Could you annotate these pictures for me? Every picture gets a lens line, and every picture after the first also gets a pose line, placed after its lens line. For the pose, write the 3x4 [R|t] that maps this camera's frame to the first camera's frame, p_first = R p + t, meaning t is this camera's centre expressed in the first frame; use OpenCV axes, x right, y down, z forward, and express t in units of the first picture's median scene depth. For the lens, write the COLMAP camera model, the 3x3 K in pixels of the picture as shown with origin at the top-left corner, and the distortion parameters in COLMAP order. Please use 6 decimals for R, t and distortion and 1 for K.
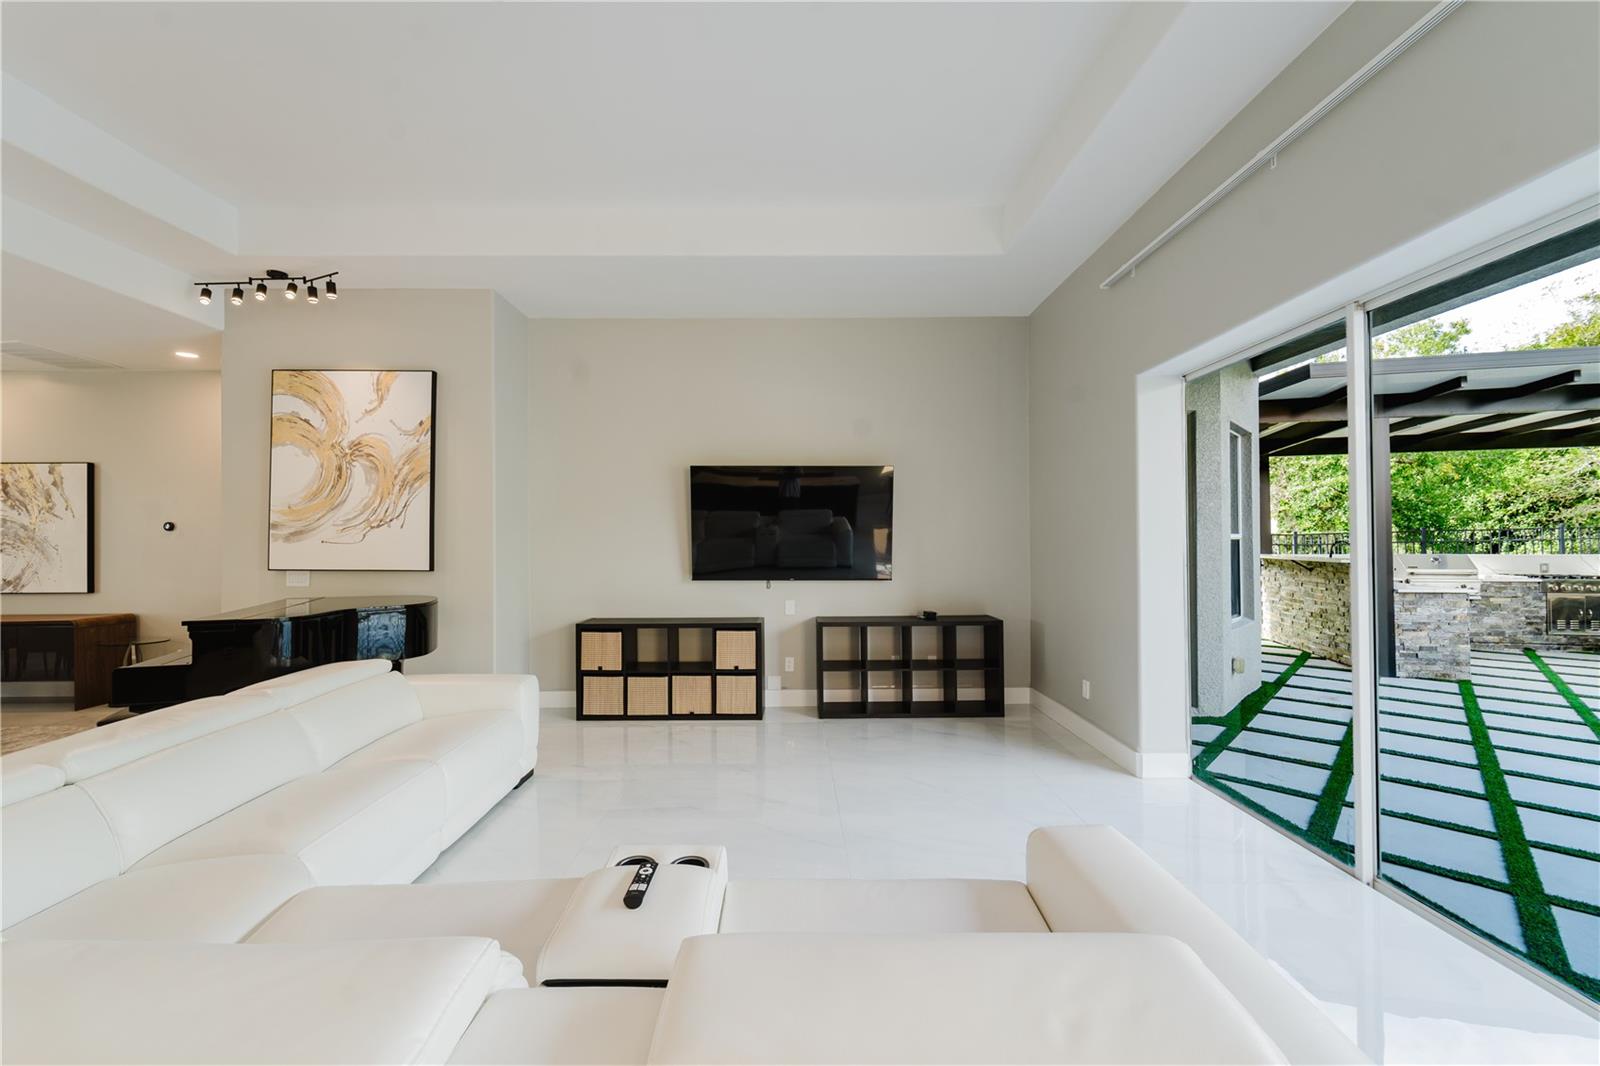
lens RADIAL K [[659.8, 0, 800.0], [0, 659.8, 533.0], [0, 0, 1]] dist [0.000735, -0.000094]
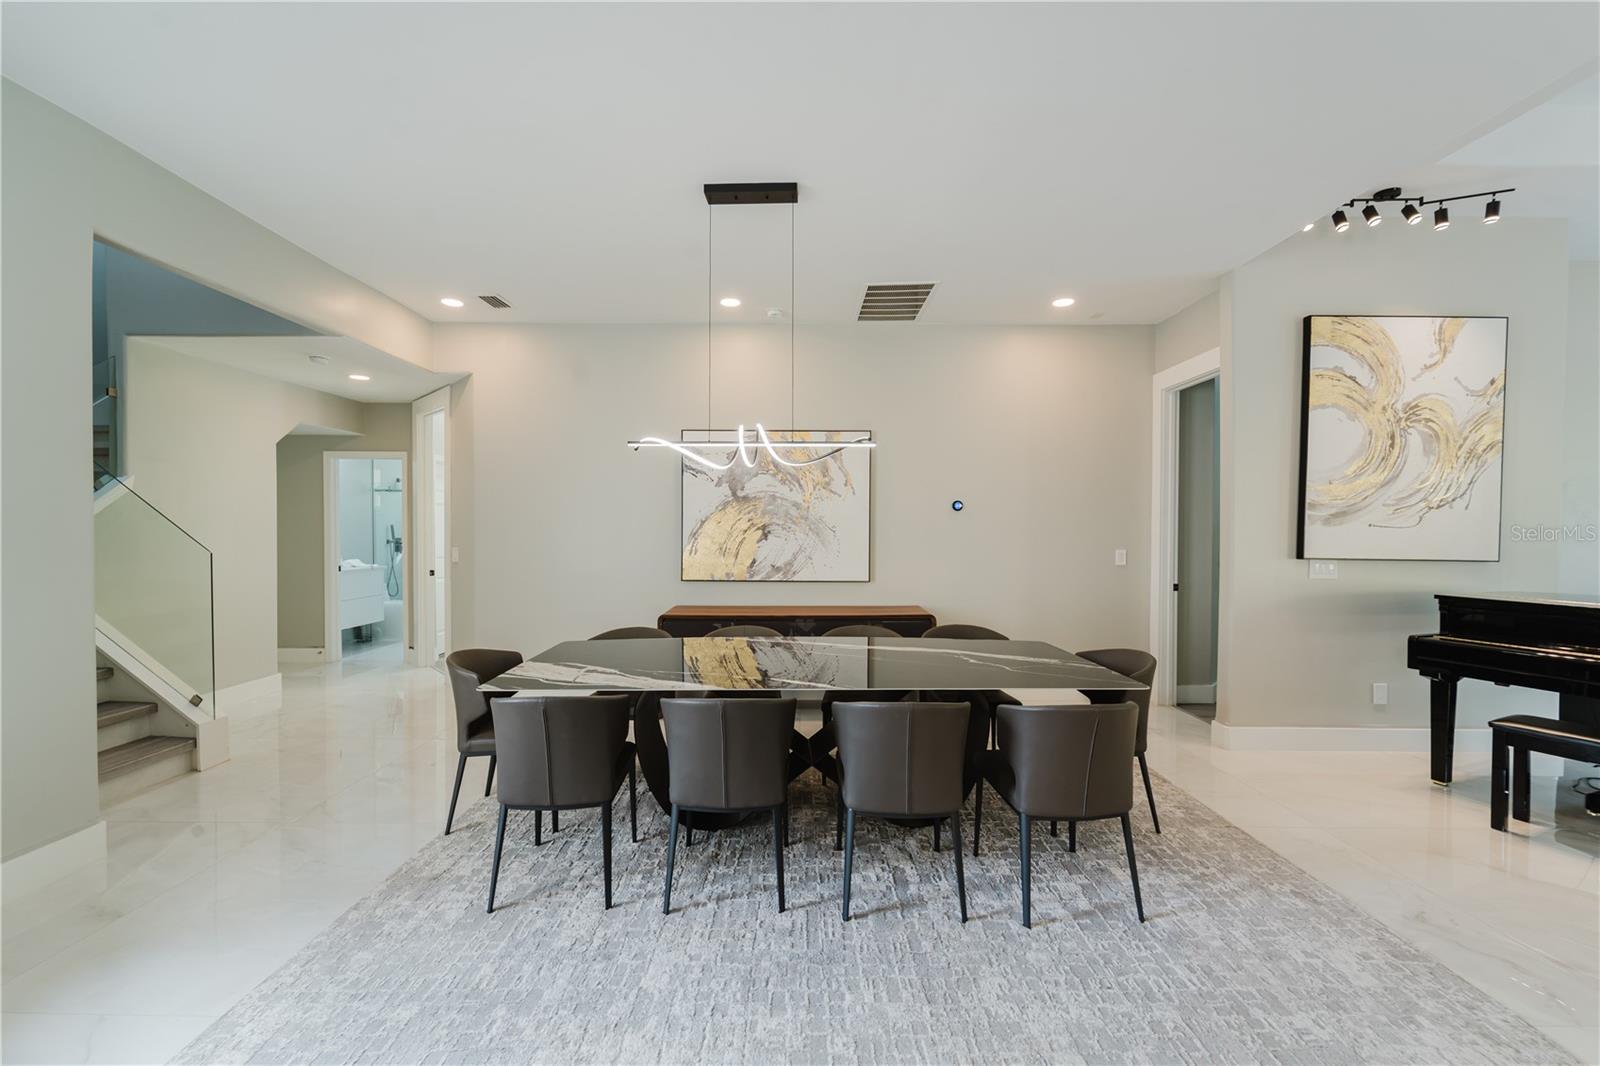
lens RADIAL K [[659.8, 0, 800.0], [0, 659.8, 533.0], [0, 0, 1]] dist [0.000735, -0.000094]
pose [[0.999876, 0.007716, -0.013744, -1.423528], [-0.007386, 0.999688, 0.023871, 0.008682], [0.013924, -0.023766, 0.999621, 0.162780]]
